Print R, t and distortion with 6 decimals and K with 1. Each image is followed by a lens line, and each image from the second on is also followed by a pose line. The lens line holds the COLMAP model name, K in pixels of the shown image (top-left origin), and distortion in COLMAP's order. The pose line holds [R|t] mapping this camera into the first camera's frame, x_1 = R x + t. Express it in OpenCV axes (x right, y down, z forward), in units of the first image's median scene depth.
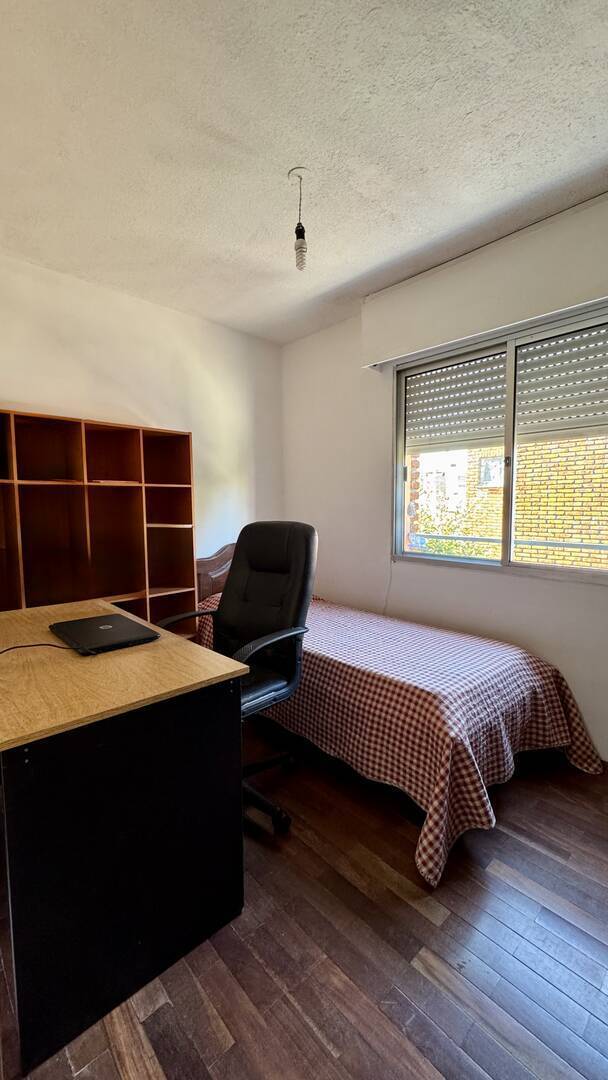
lens RADIAL K [[433.3, 0, 301.6], [0, 433.3, 543.4], [0, 0, 1]] dist [-0.002652, 0.000157]
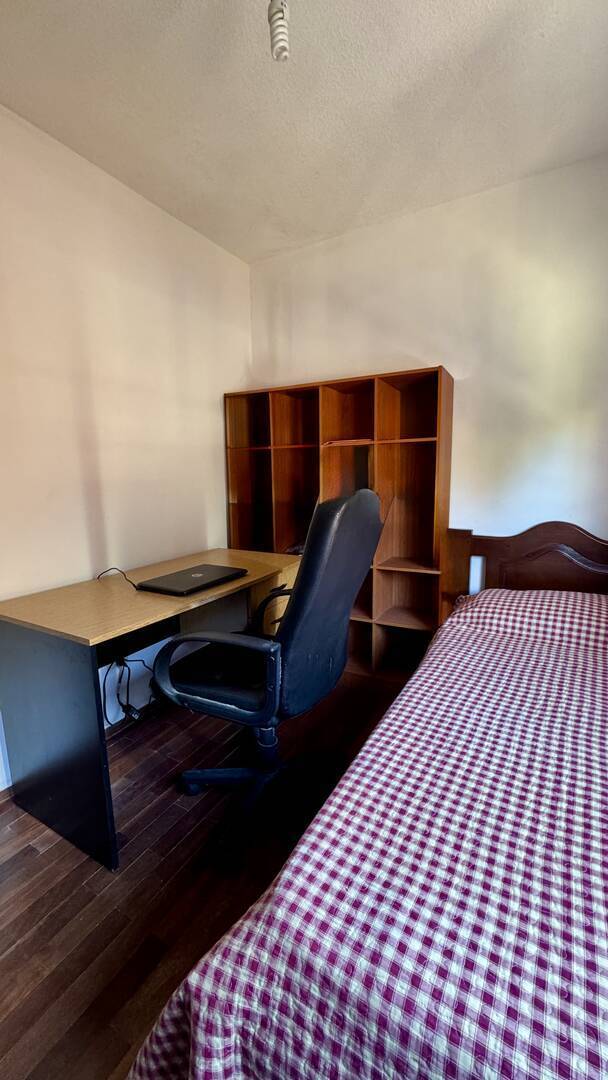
lens RADIAL K [[433.3, 0, 303.4], [0, 433.3, 539.0], [0, 0, 1]] dist [-0.002652, 0.000157]
pose [[0.312335, 0.142200, -0.939269, 0.455366], [-0.061261, 0.989690, 0.129462, -0.043378], [0.947995, 0.017105, 0.317826, 0.584450]]
